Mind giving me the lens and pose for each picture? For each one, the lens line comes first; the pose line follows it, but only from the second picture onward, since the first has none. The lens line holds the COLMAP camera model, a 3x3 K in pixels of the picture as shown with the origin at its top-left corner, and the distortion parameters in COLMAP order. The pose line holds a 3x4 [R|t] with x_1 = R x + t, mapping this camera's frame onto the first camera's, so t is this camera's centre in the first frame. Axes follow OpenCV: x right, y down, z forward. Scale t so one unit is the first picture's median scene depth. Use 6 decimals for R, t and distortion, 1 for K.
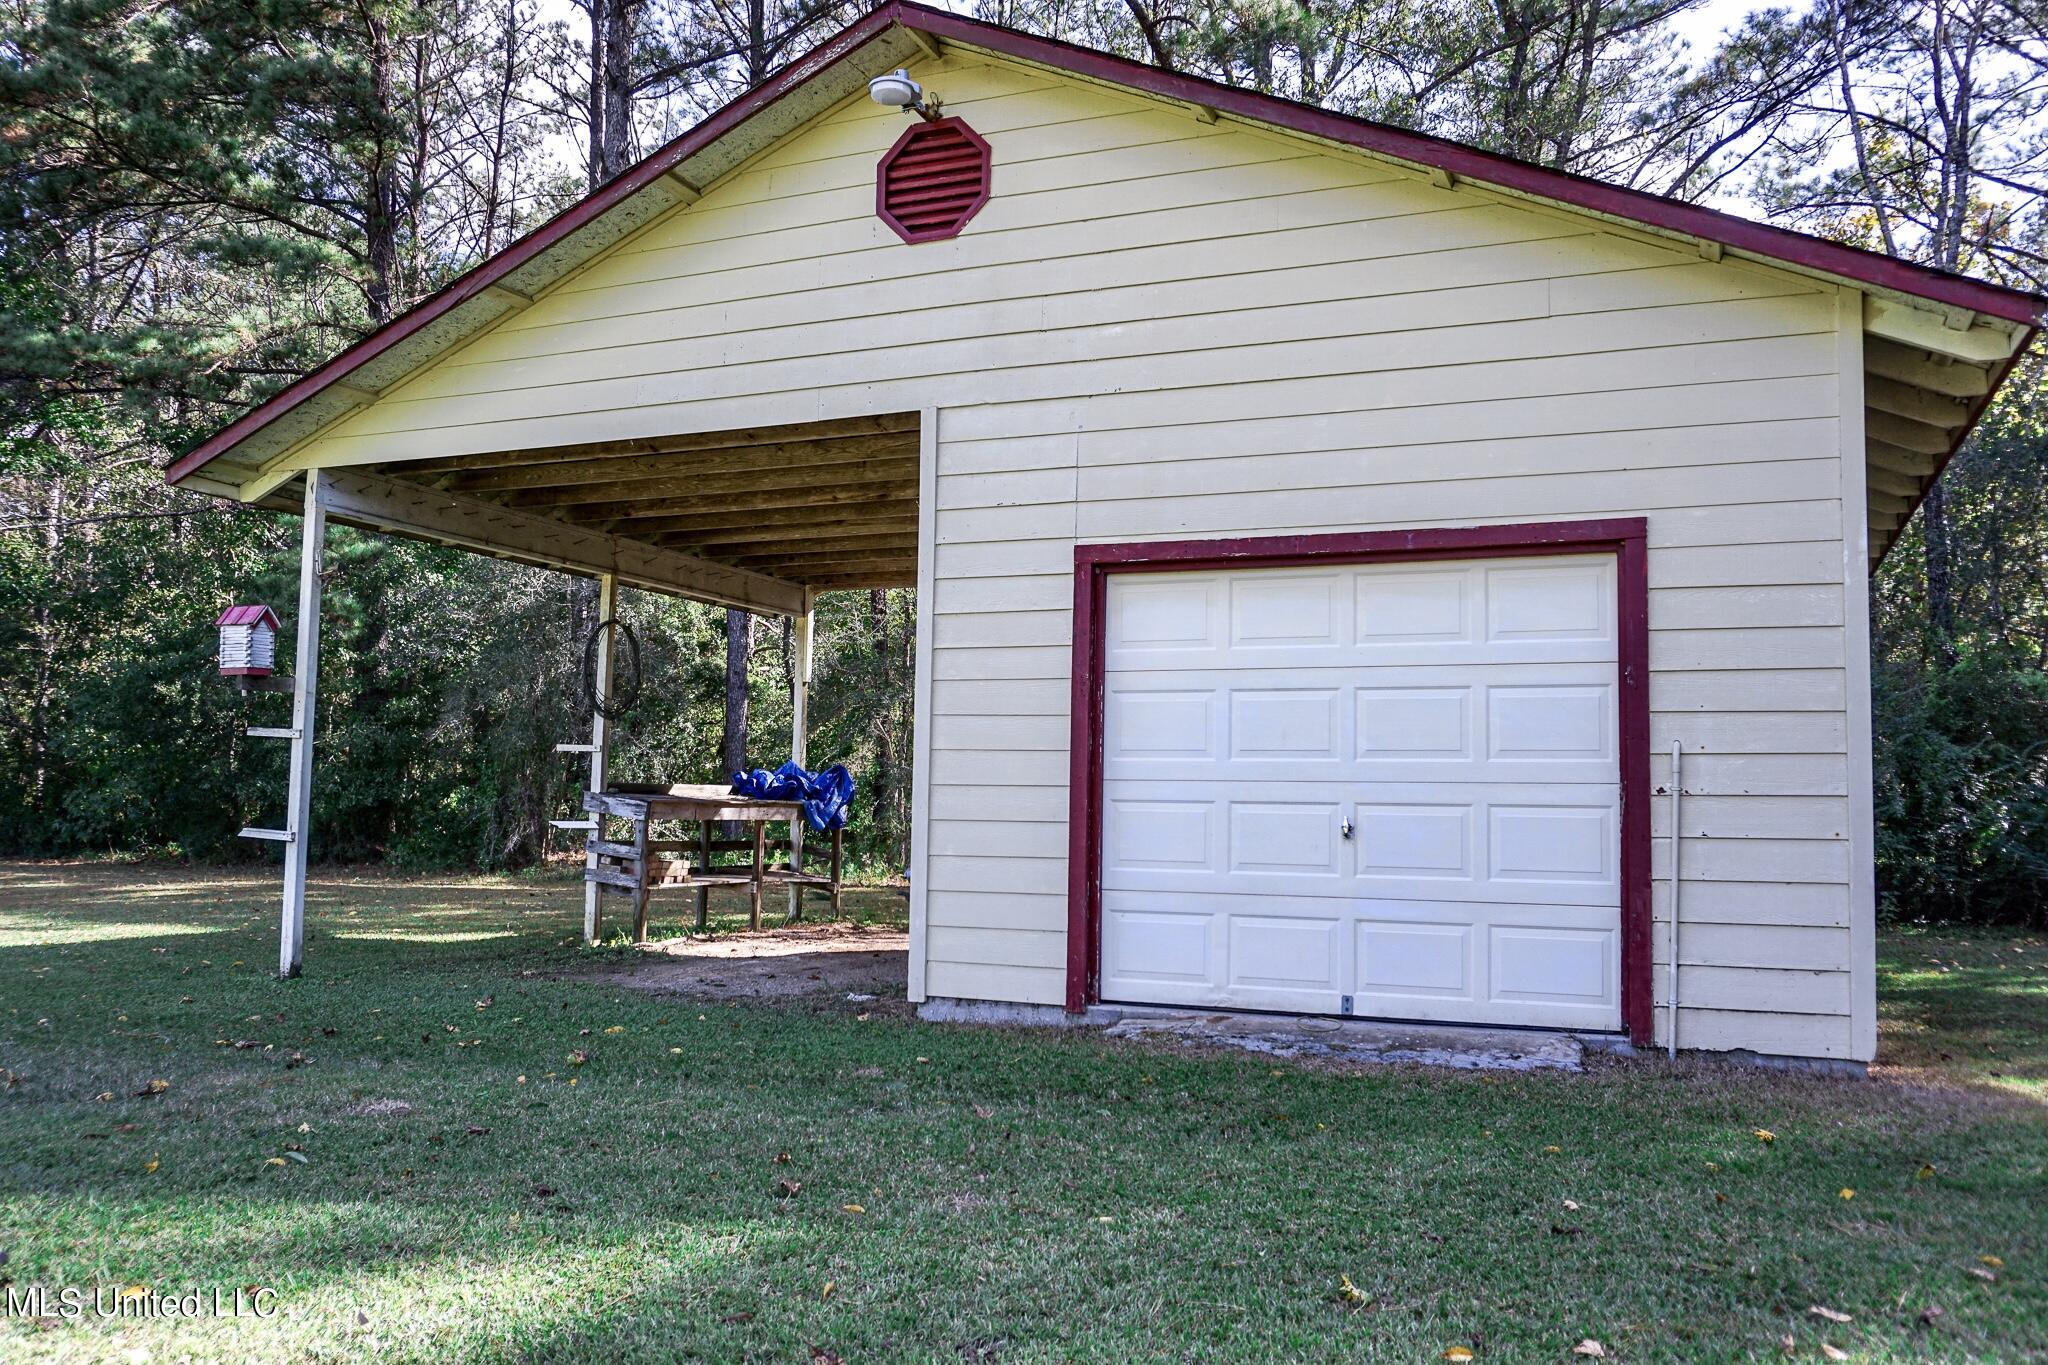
lens RADIAL K [[1667.2, 0, 1025.1], [0, 1667.2, 682.8], [0, 0, 1]] dist [0.011754, 0.001975]
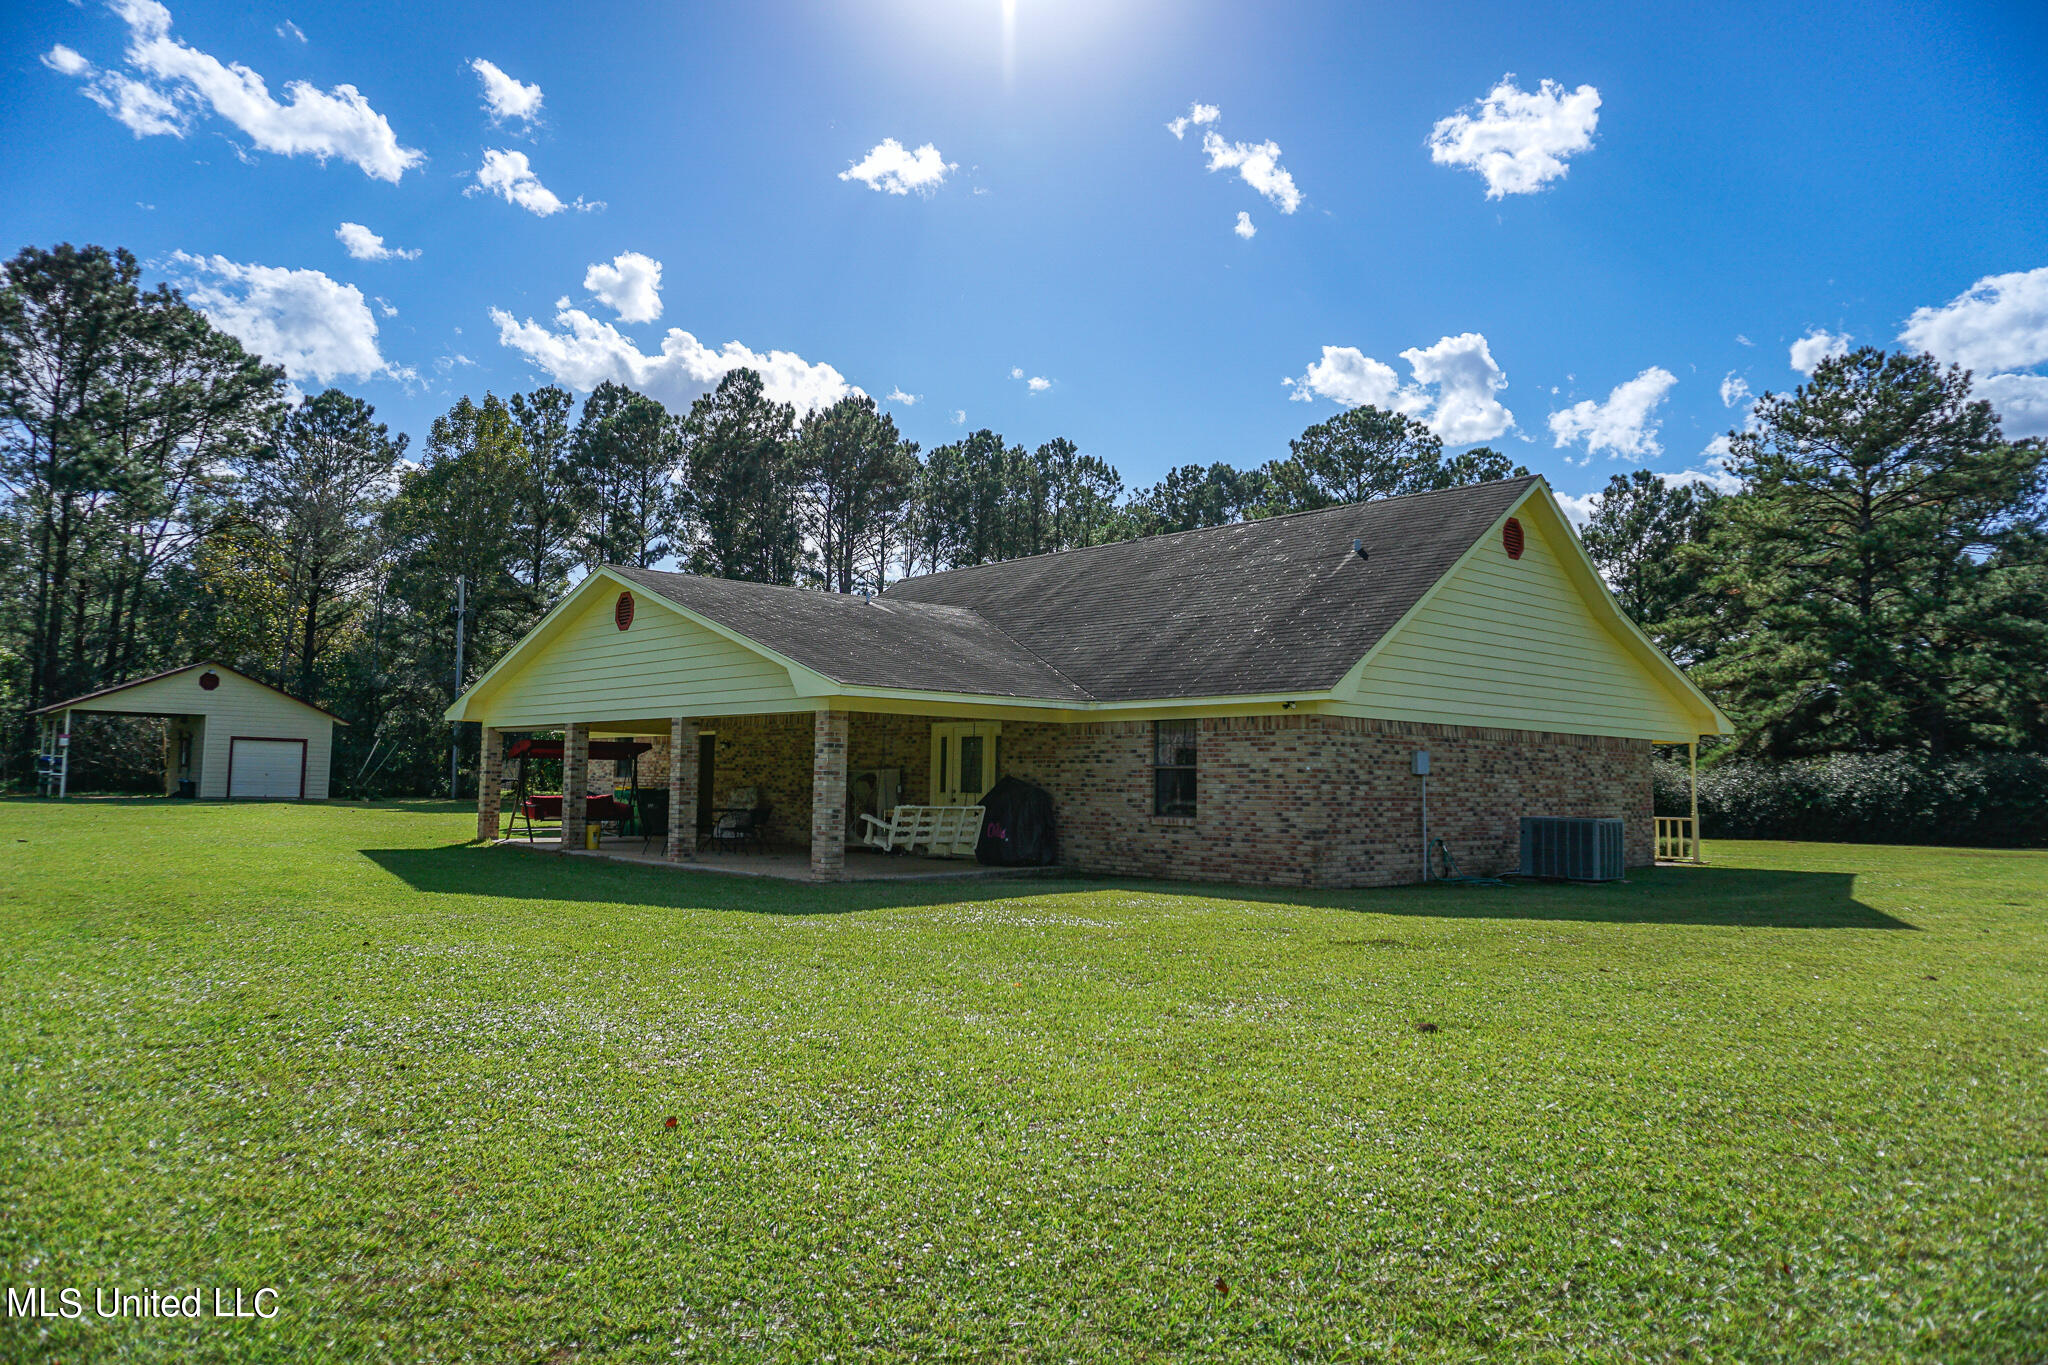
lens RADIAL K [[1383.8, 0, 1025.4], [0, 1383.8, 680.4], [0, 0, 1]] dist [-0.023260, 0.018113]
pose [[0.465812, 0.067554, 0.882301, -3.725868], [-0.089966, 0.995530, -0.028726, -0.470239], [-0.880299, -0.065996, 0.469807, -4.963385]]
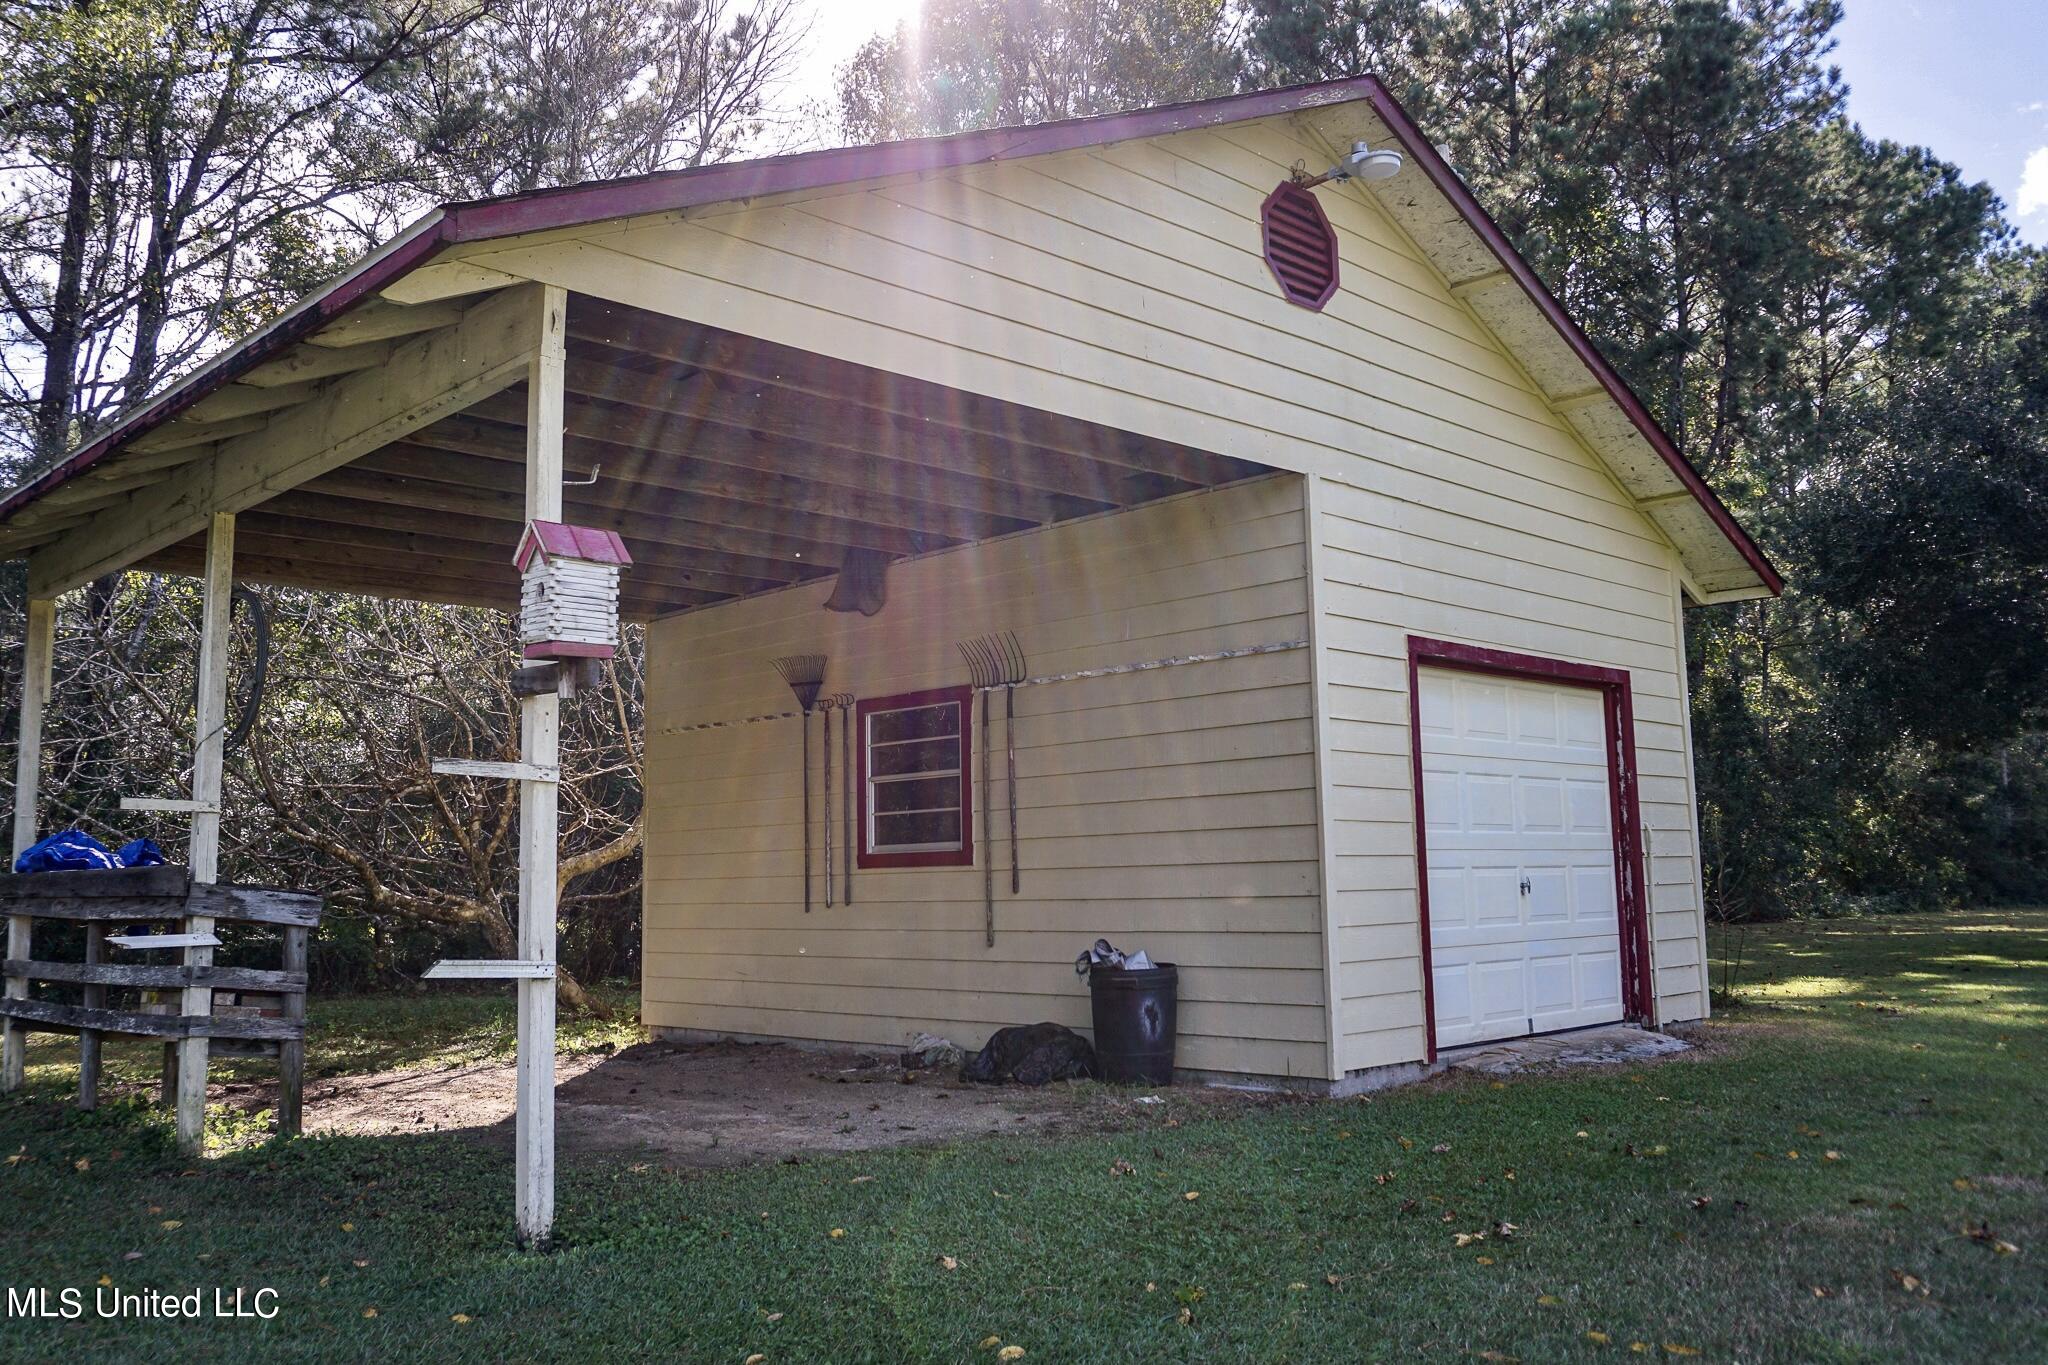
lens RADIAL K [[1667.2, 0, 1024.2], [0, 1667.2, 679.8], [0, 0, 1]] dist [0.011754, 0.001975]
pose [[0.390605, 0.087790, 0.916363, -1.059920], [-0.045787, 0.996063, -0.075908, 0.041400], [-0.919419, -0.012308, 0.393087, 0.794626]]
